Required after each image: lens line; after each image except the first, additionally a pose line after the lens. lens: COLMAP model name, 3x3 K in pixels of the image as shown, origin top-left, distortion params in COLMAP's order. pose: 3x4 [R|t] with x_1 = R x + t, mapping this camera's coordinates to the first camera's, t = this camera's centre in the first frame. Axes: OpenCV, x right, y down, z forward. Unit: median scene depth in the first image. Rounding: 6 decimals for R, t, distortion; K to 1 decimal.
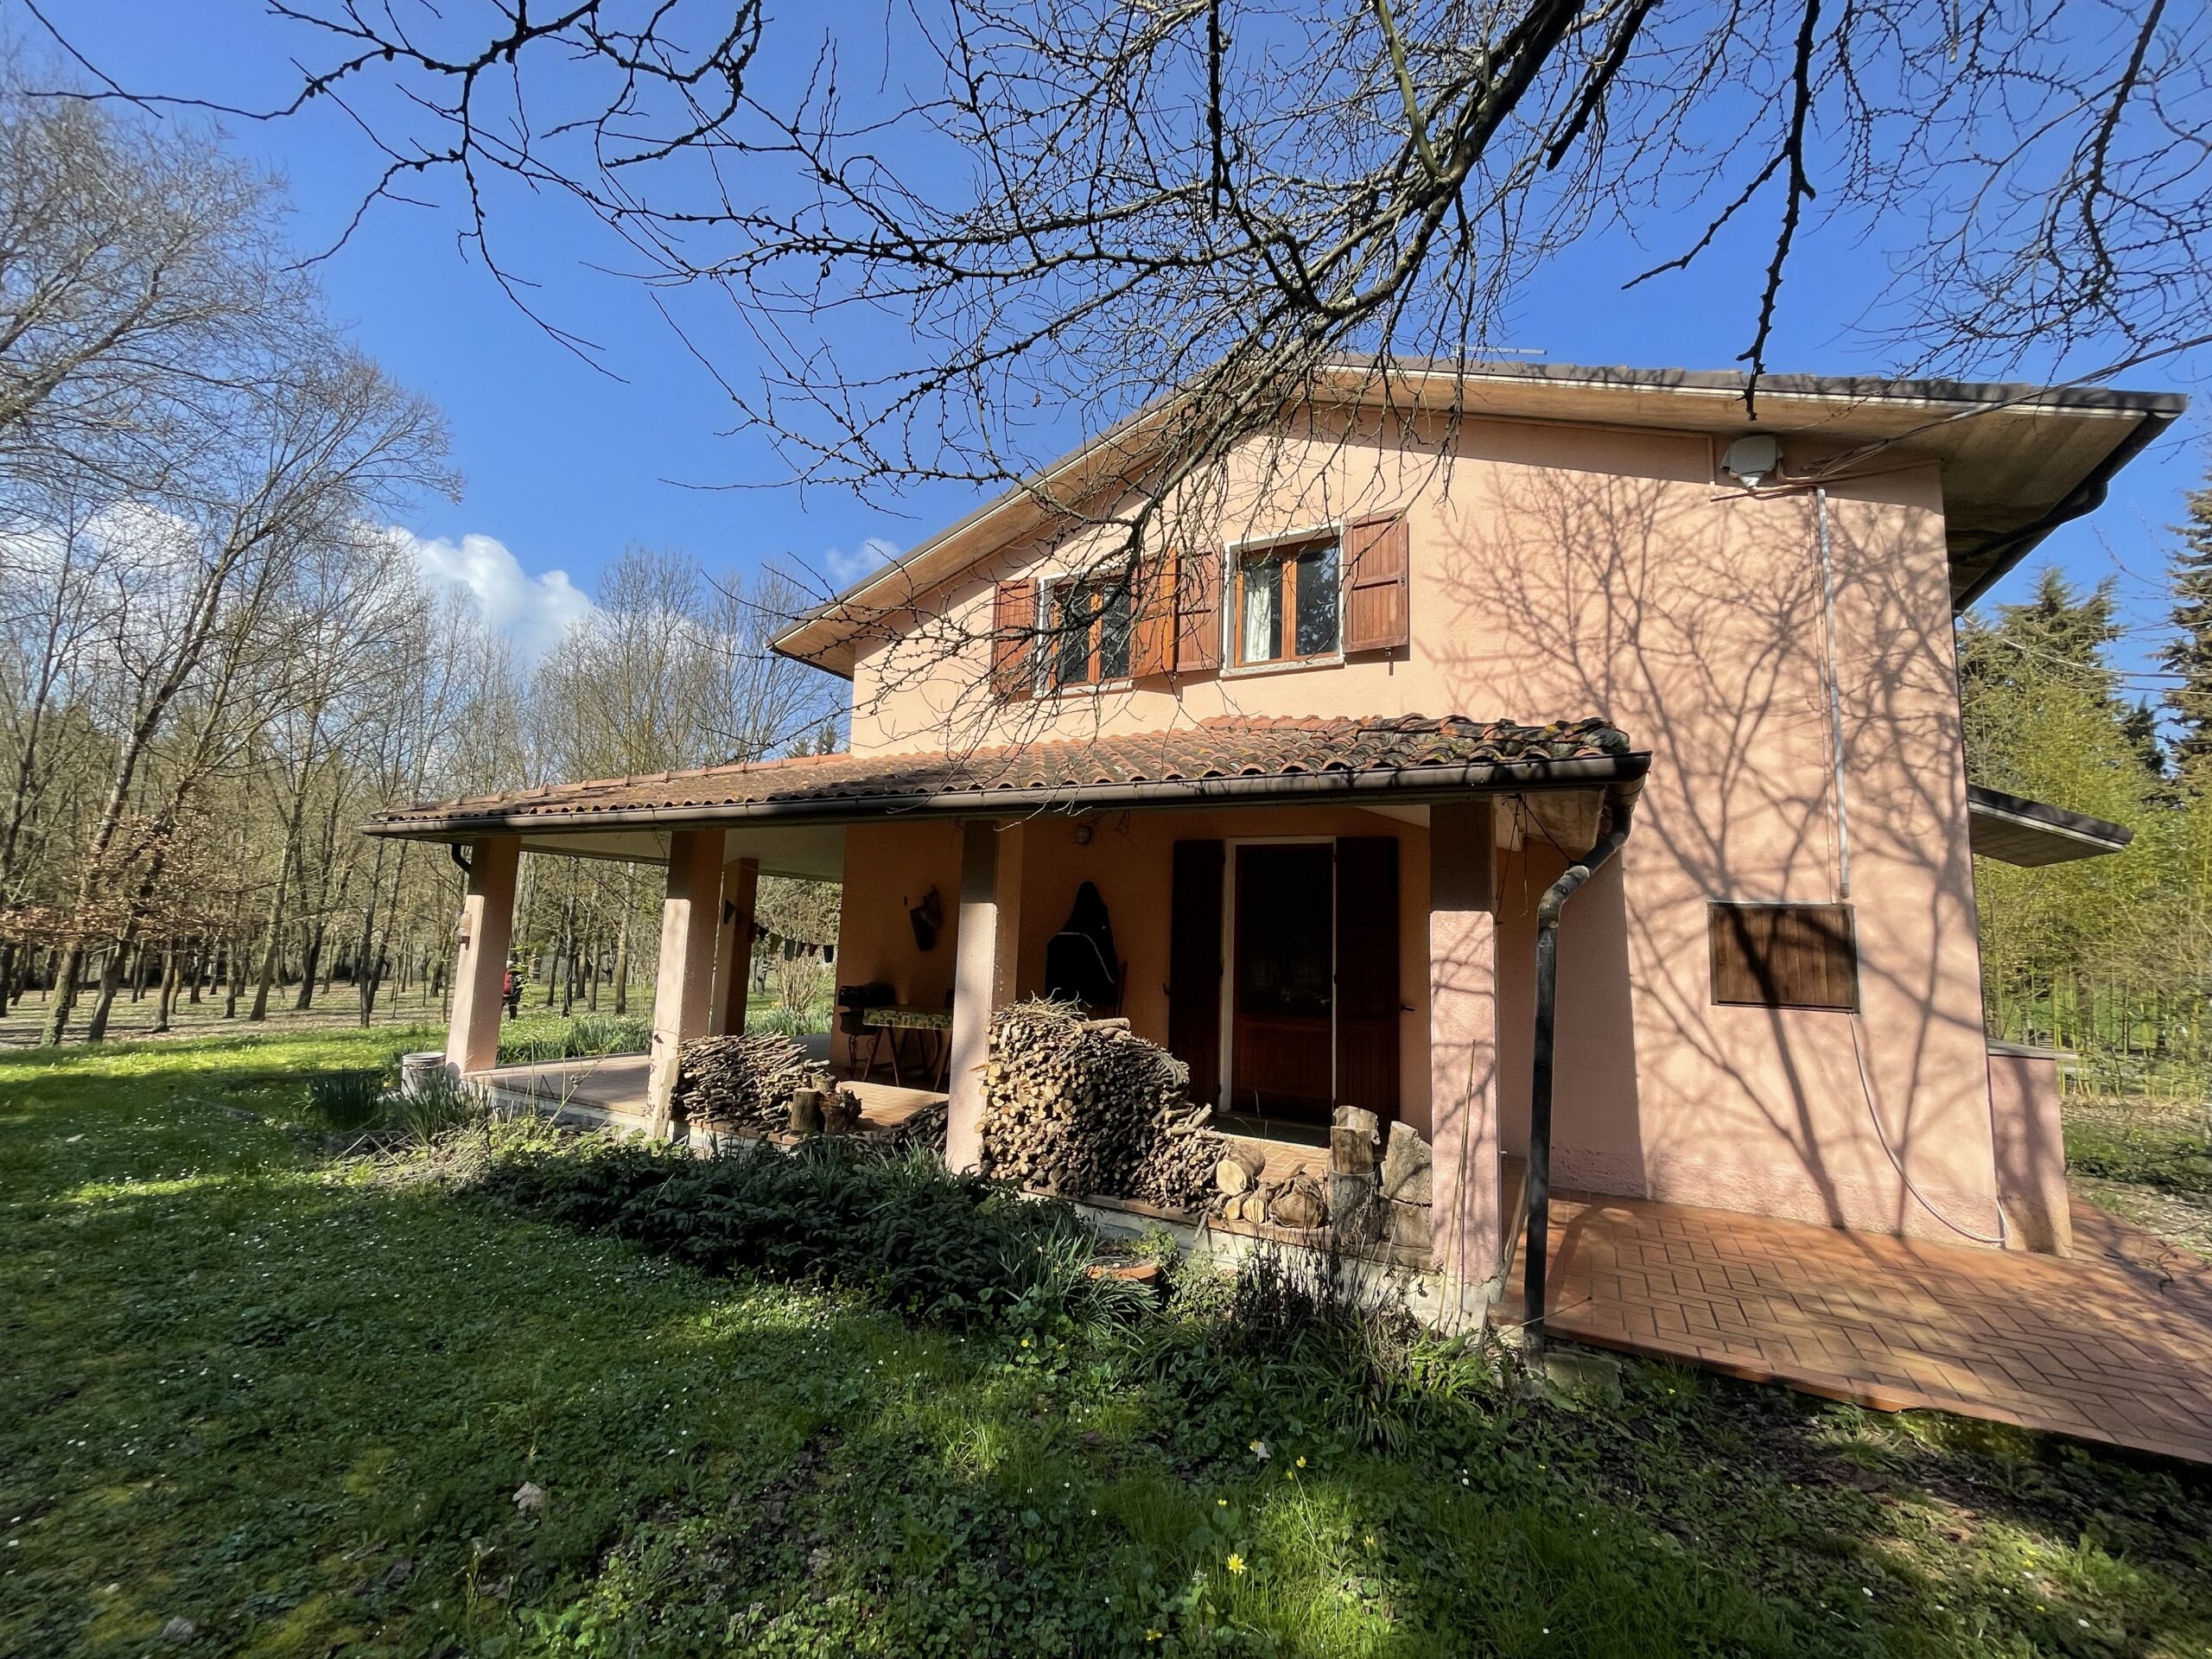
lens RADIAL K [[886.5, 0, 1119.2], [0, 886.5, 824.0], [0, 0, 1]] dist [0.001824, -0.001385]
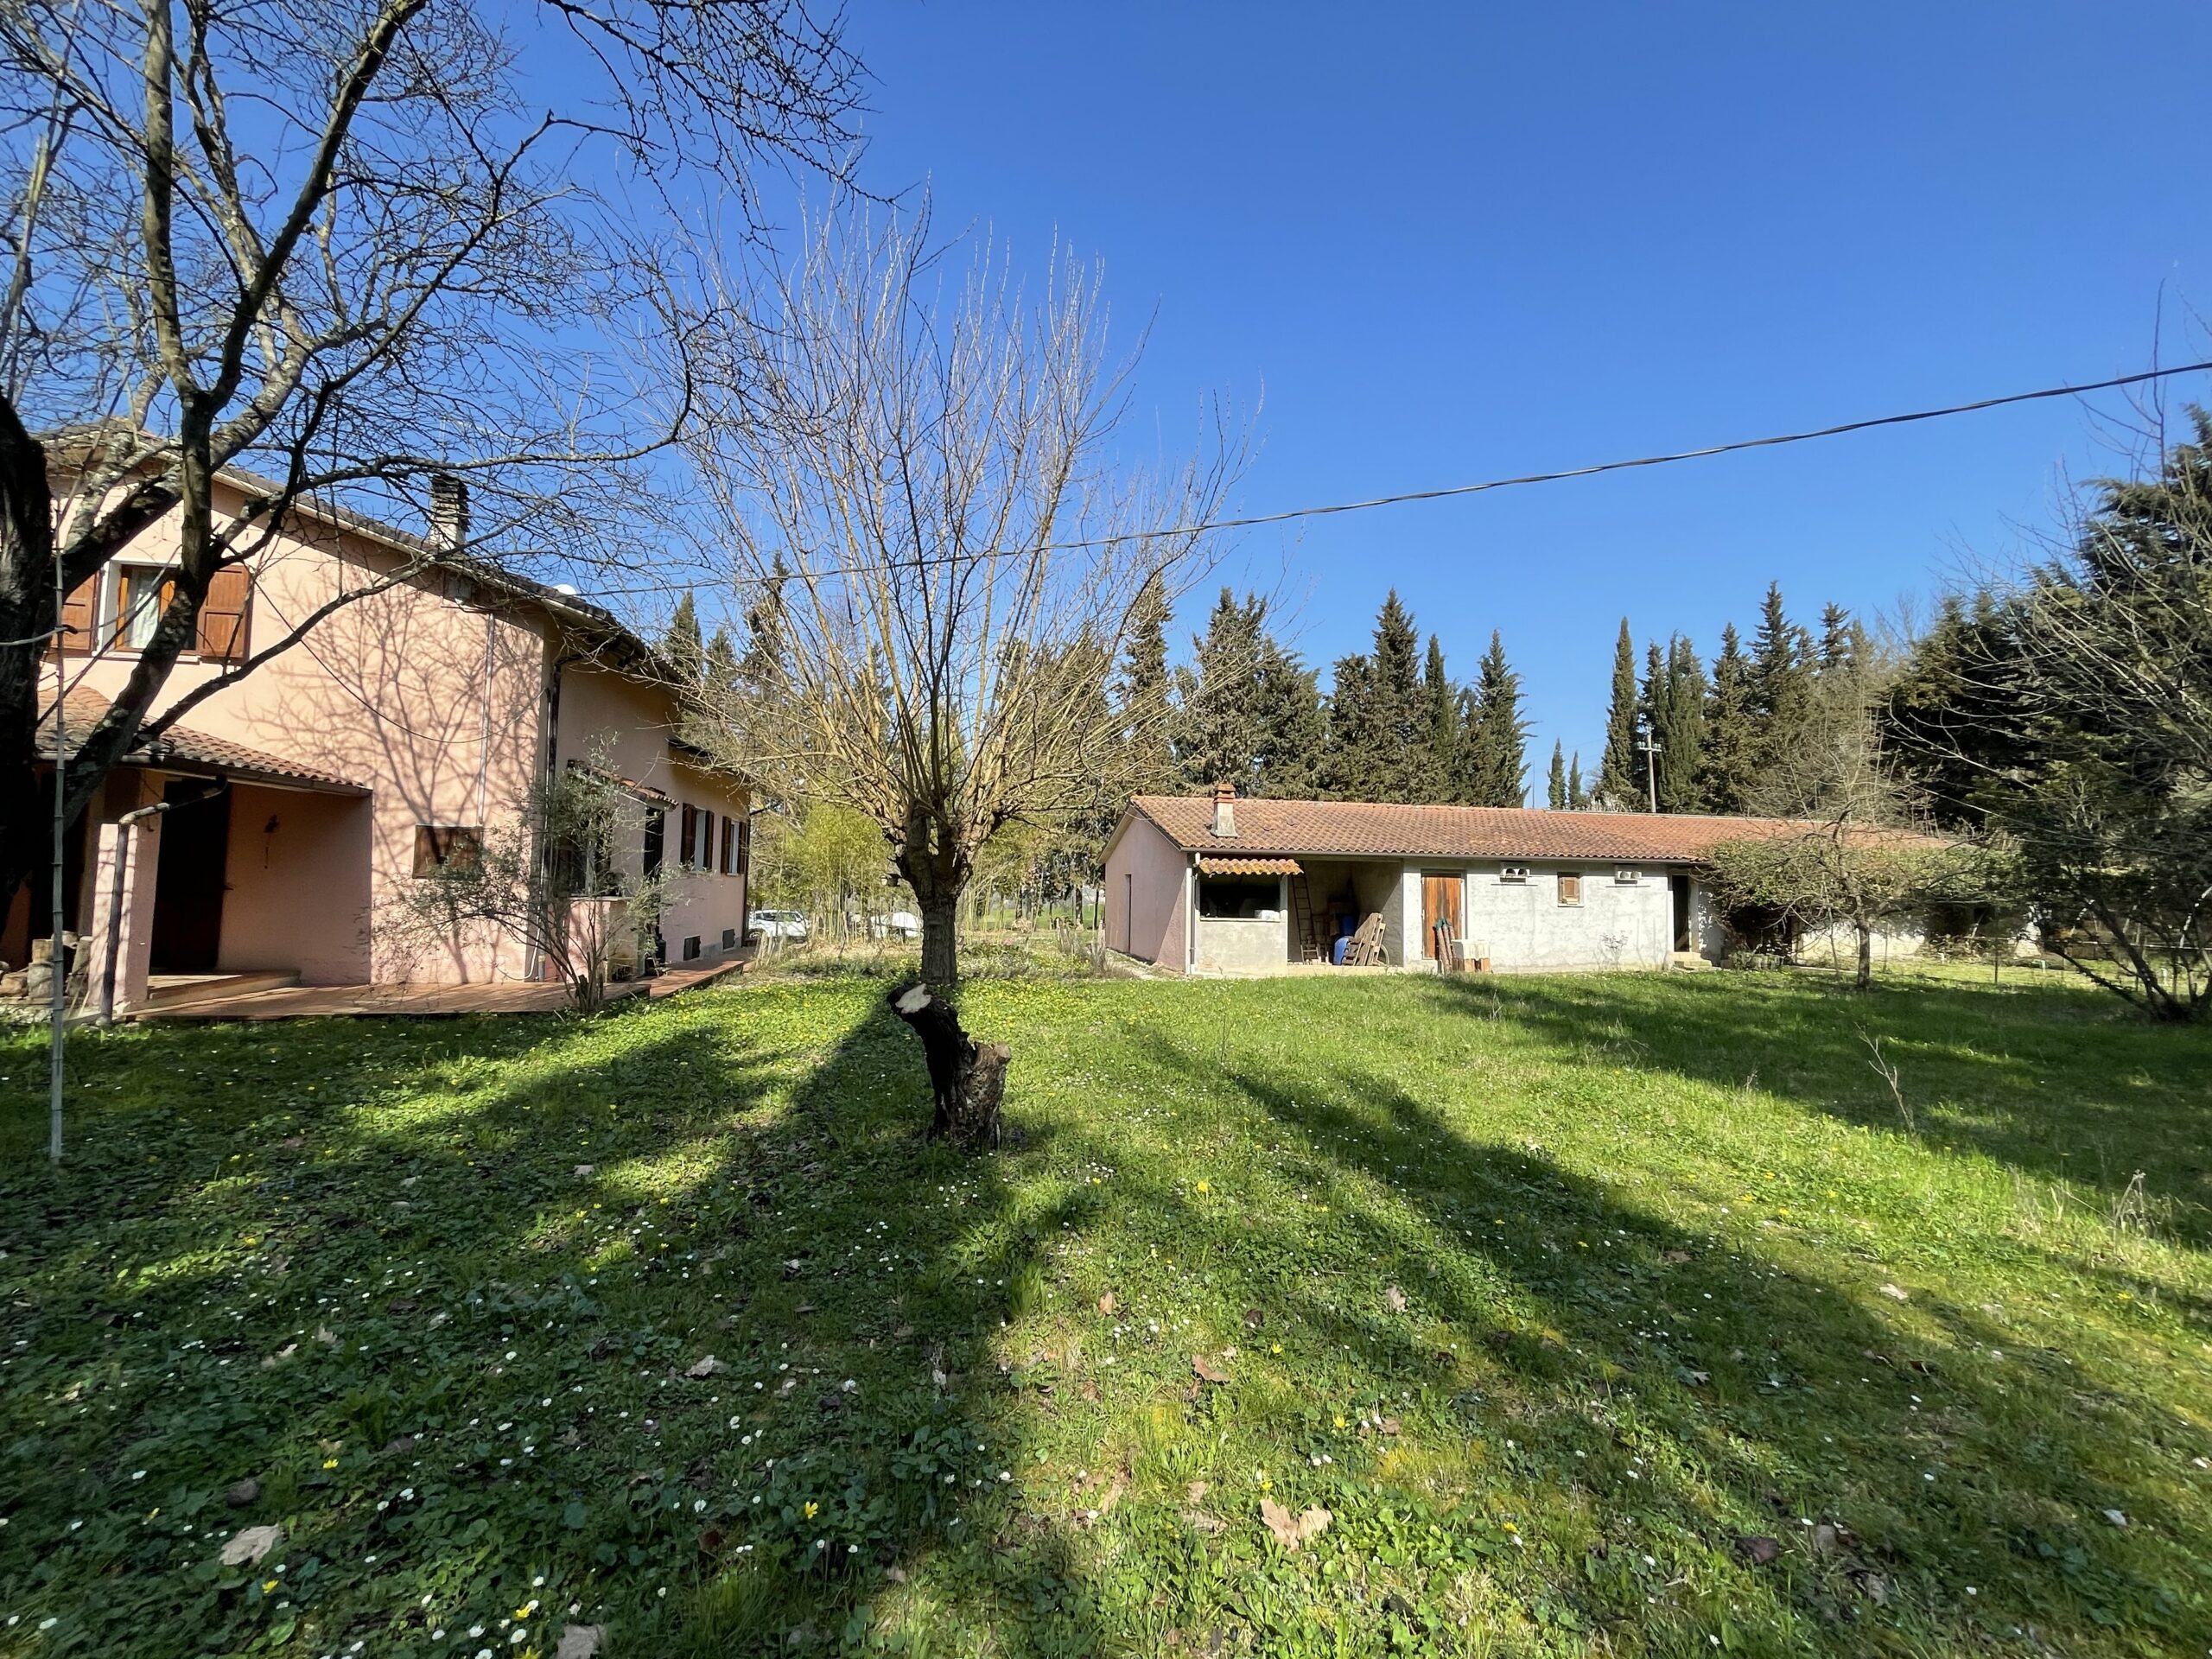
lens RADIAL K [[886.5, 0, 1099.3], [0, 886.5, 837.6], [0, 0, 1]] dist [0.001824, -0.001385]
pose [[0.768114, 0.017620, 0.640070, 0.568149], [-0.058216, 0.997403, 0.042406, -0.051631], [-0.637661, -0.069835, 0.767145, -1.356498]]
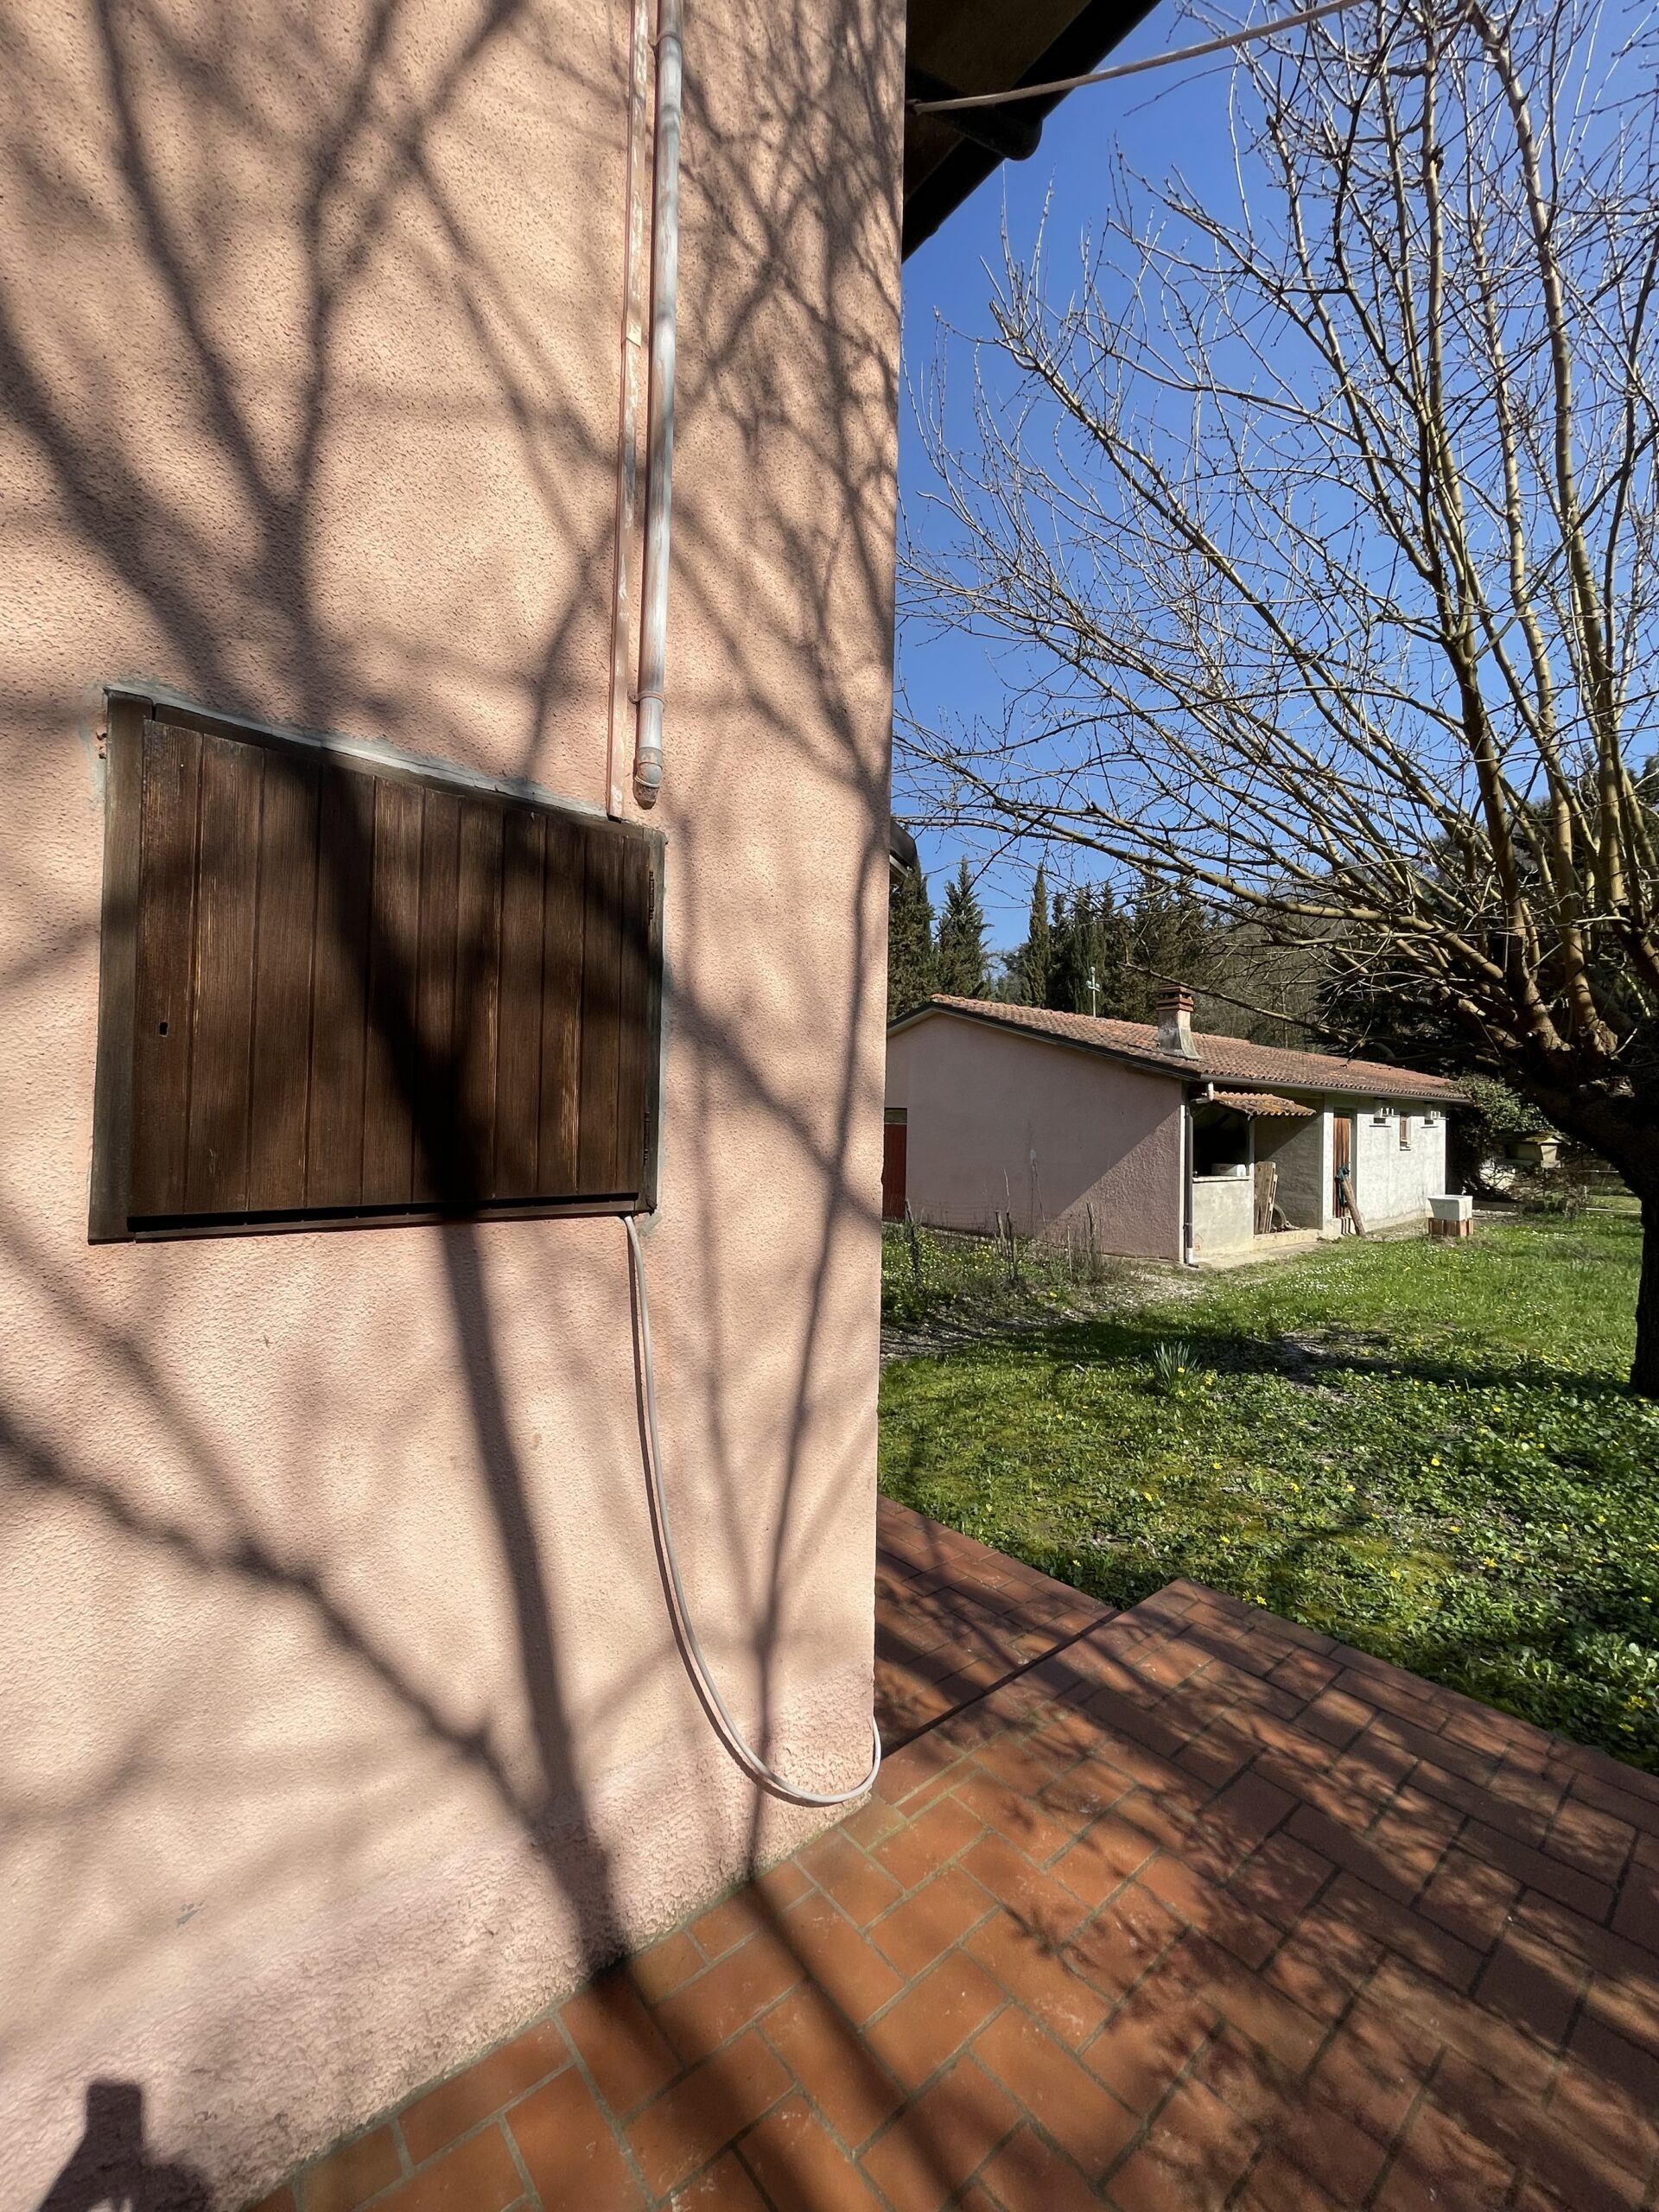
lens RADIAL K [[886.5, 0, 833.0], [0, 886.5, 1108.1], [0, 0, 1]] dist [0.001824, -0.001385]
pose [[0.330982, -0.014317, 0.943529, 0.526699], [-0.106504, 0.992929, 0.052427, 0.142678], [-0.937608, -0.117842, 0.327117, 0.804373]]
